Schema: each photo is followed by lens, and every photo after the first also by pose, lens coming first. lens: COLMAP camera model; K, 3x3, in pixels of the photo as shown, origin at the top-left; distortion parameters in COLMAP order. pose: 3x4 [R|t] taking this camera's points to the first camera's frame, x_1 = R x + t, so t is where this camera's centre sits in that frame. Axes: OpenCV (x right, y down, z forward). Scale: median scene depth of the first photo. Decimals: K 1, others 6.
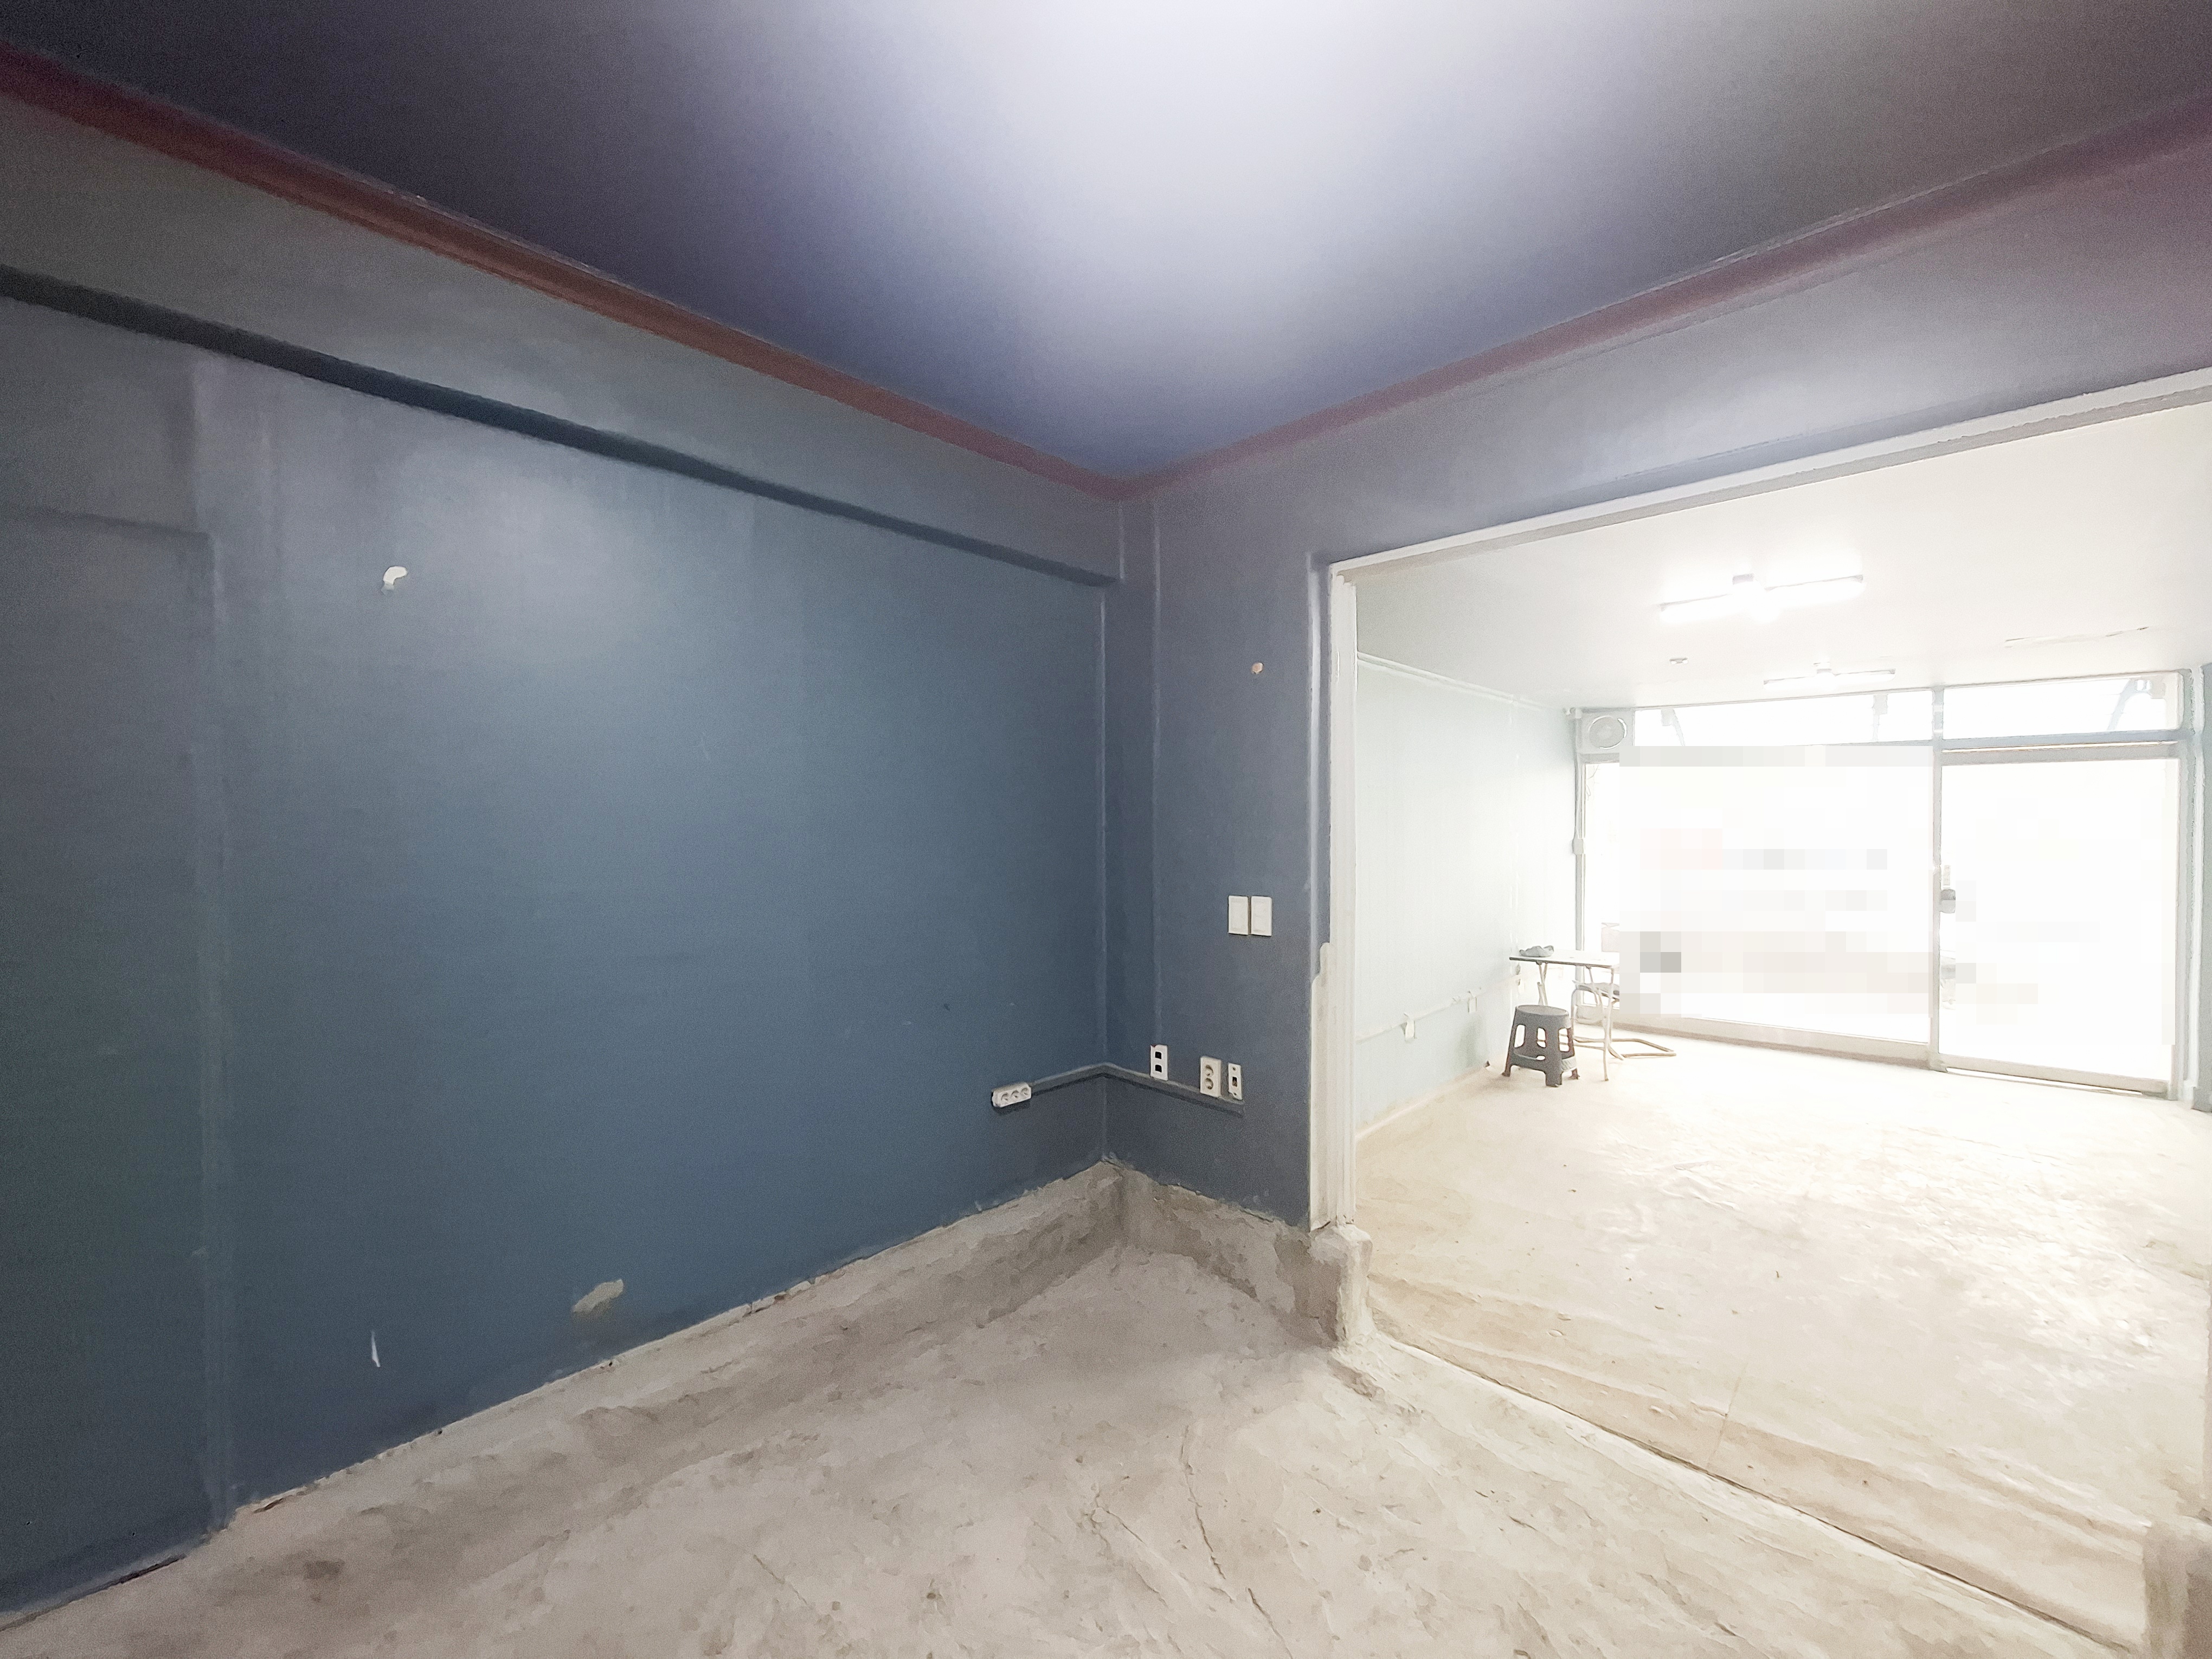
lens RADIAL K [[865.9, 0, 1098.1], [0, 865.9, 824.1], [0, 0, 1]] dist [-0.003922, 0.000266]
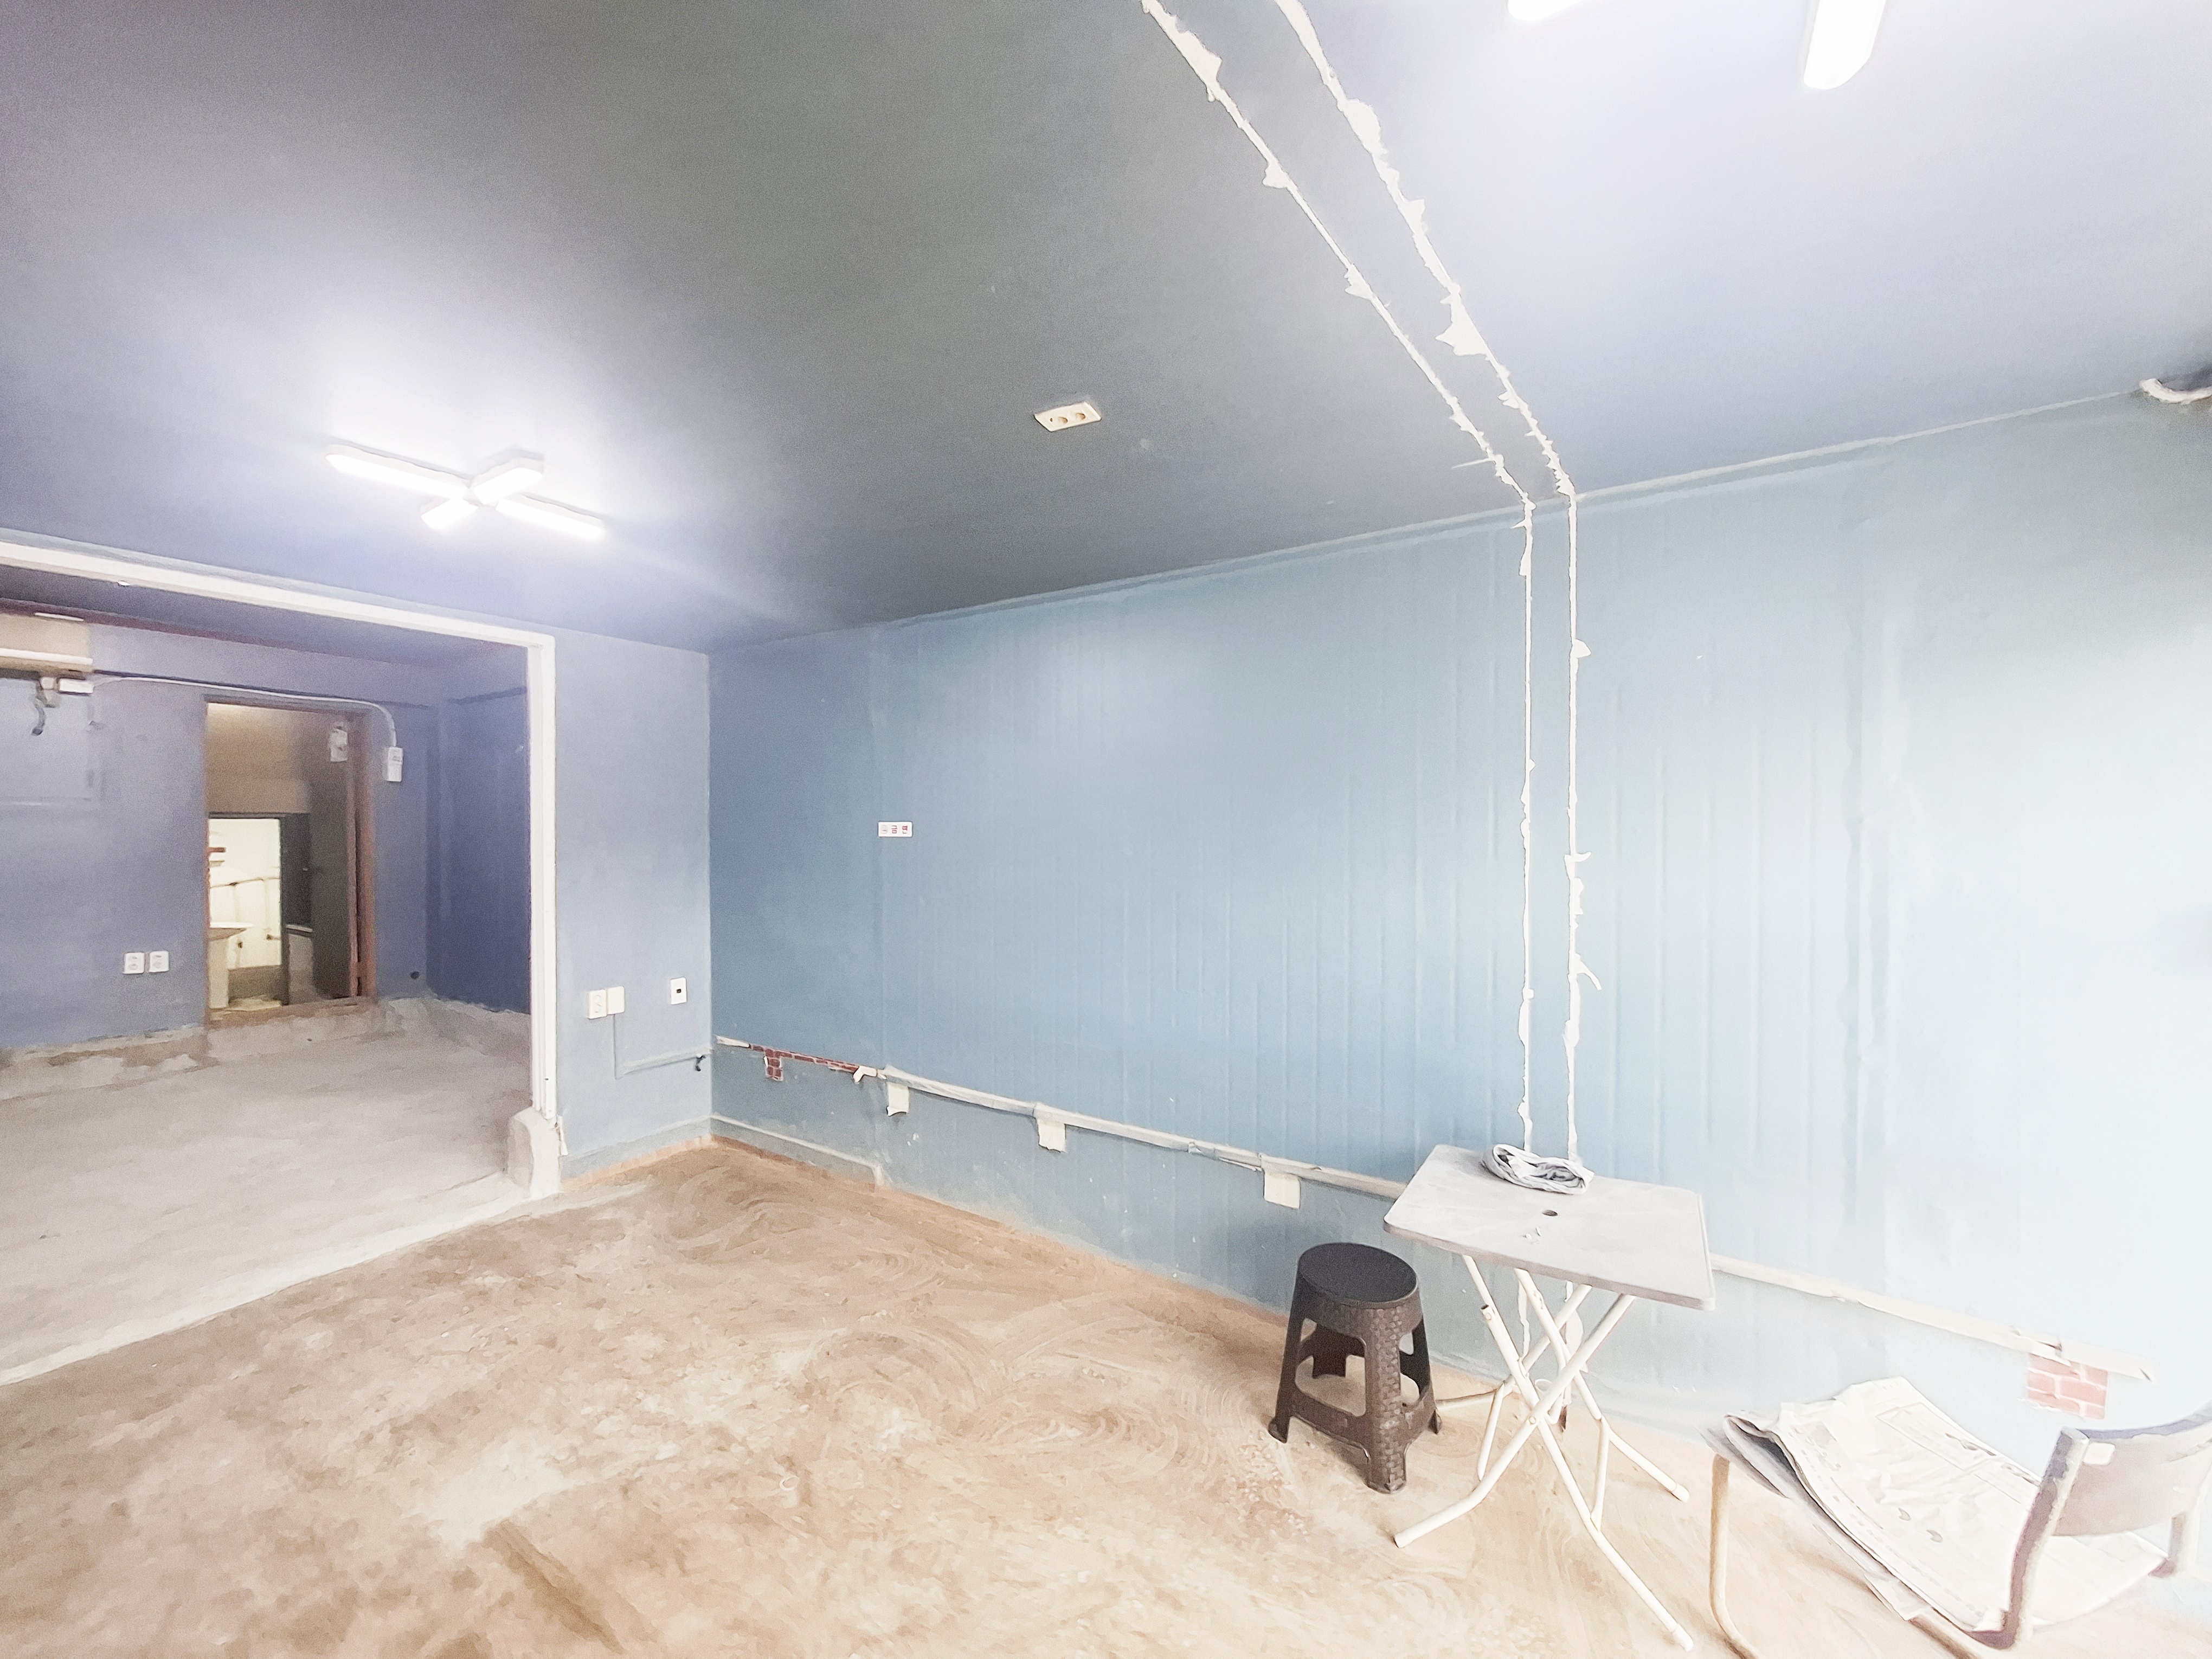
lens RADIAL K [[865.9, 0, 1094.5], [0, 865.9, 829.0], [0, 0, 1]] dist [-0.003922, 0.000266]
pose [[0.197360, 0.006016, -0.980313, 0.869978], [-0.008875, 0.999951, 0.004350, -0.000542], [0.980291, 0.007842, 0.197404, 0.764585]]
